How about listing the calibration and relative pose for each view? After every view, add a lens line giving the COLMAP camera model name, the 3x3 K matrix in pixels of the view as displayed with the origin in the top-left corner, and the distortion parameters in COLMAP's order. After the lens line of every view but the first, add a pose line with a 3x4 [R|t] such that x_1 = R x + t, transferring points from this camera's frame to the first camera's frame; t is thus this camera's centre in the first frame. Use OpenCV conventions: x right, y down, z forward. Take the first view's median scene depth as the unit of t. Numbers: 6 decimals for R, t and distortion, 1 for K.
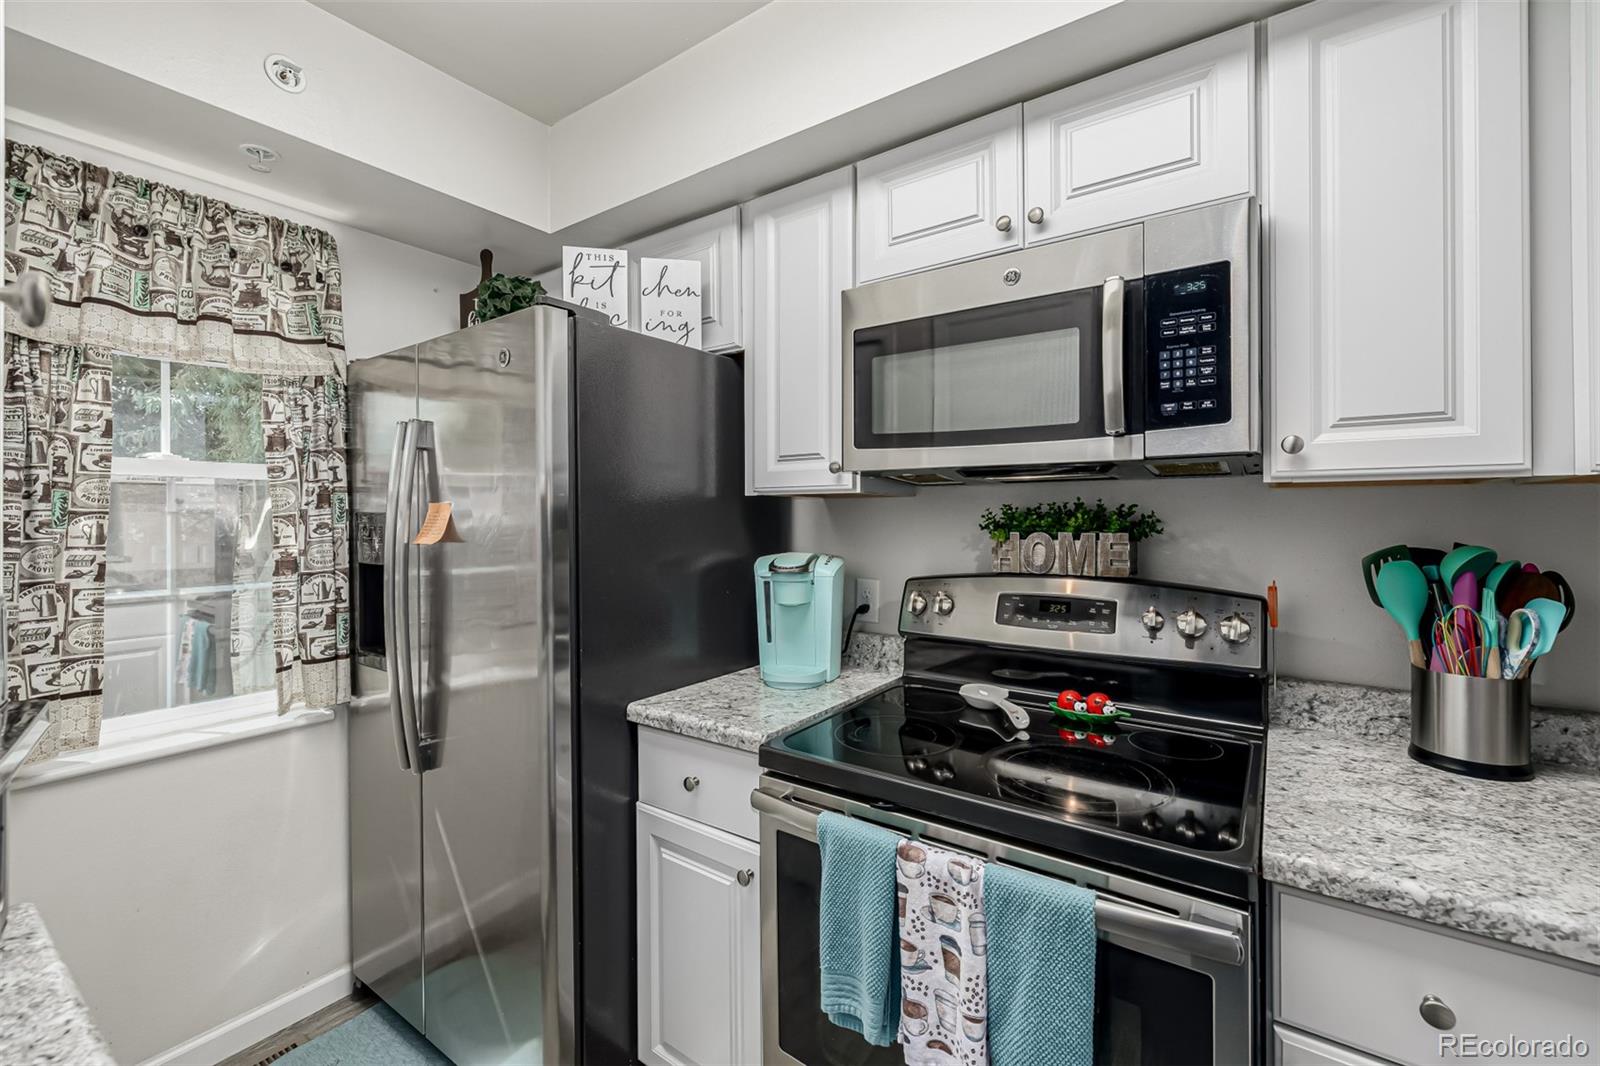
lens RADIAL K [[677.5, 0, 799.9], [0, 677.5, 520.9], [0, 0, 1]] dist [-0.000276, -0.000036]
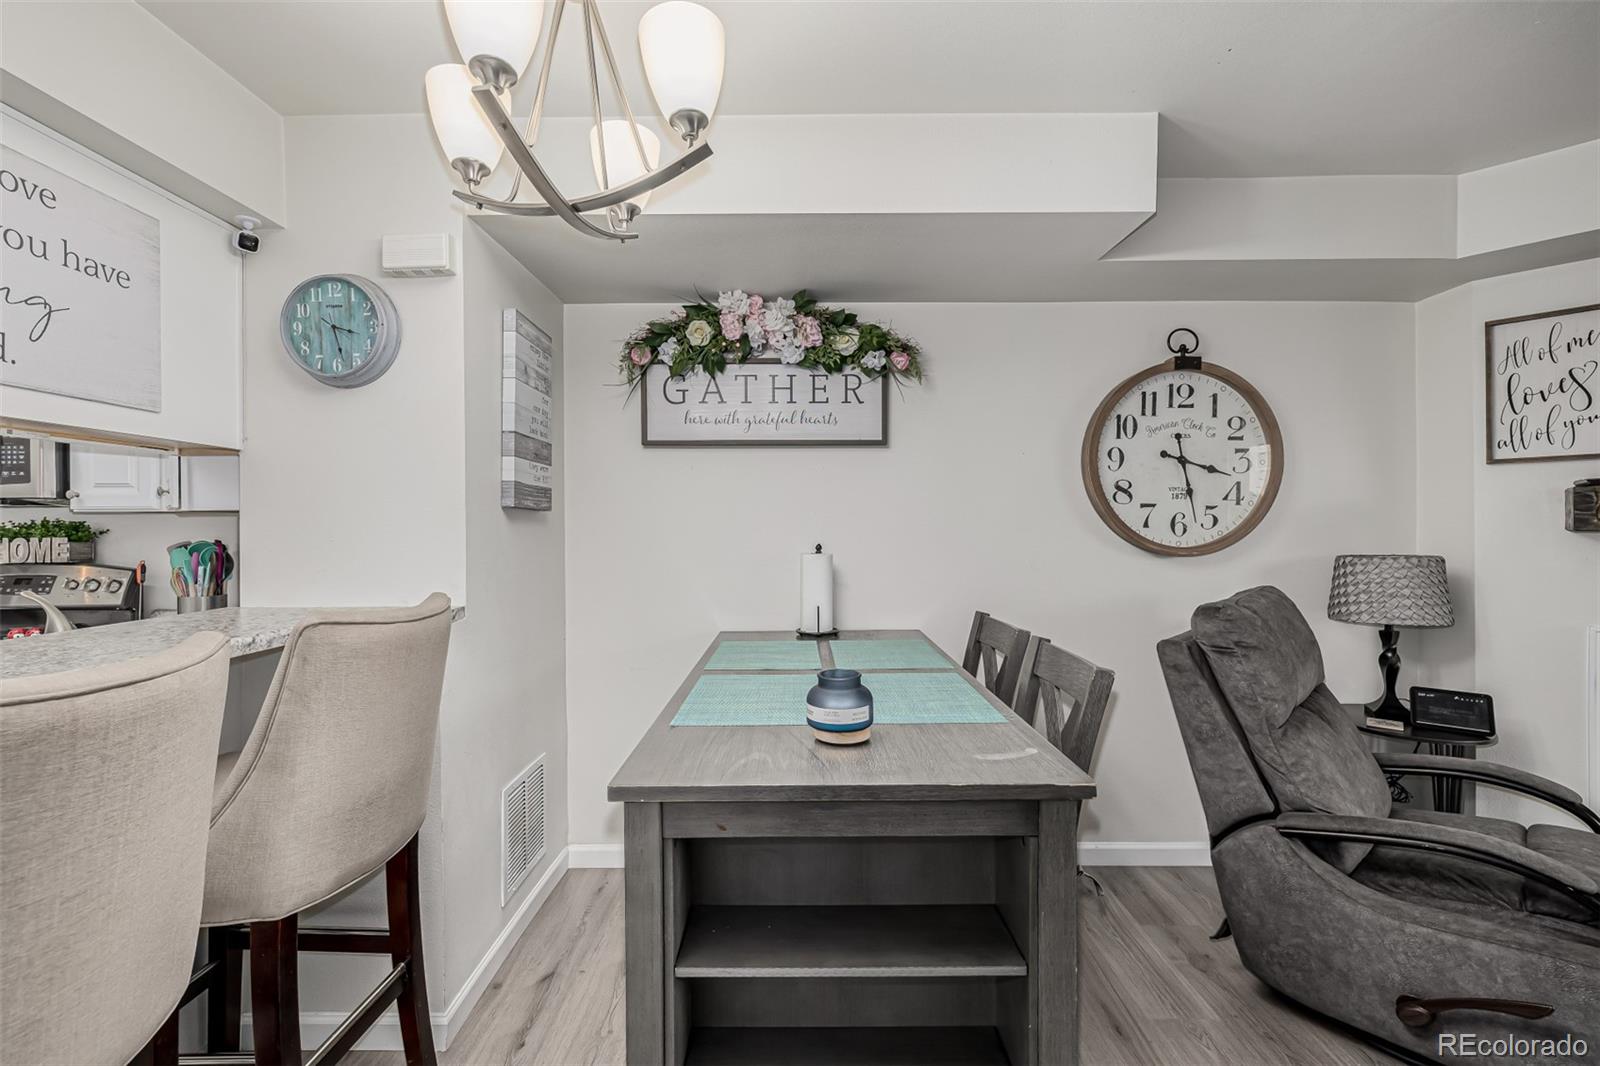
lens RADIAL K [[677.5, 0, 798.6], [0, 677.5, 530.7], [0, 0, 1]] dist [-0.000276, -0.000036]
pose [[0.816131, -0.004999, 0.577845, 1.309670], [0.007641, 0.999969, -0.002141, 0.023509], [-0.577816, 0.006163, 0.816144, -1.998624]]
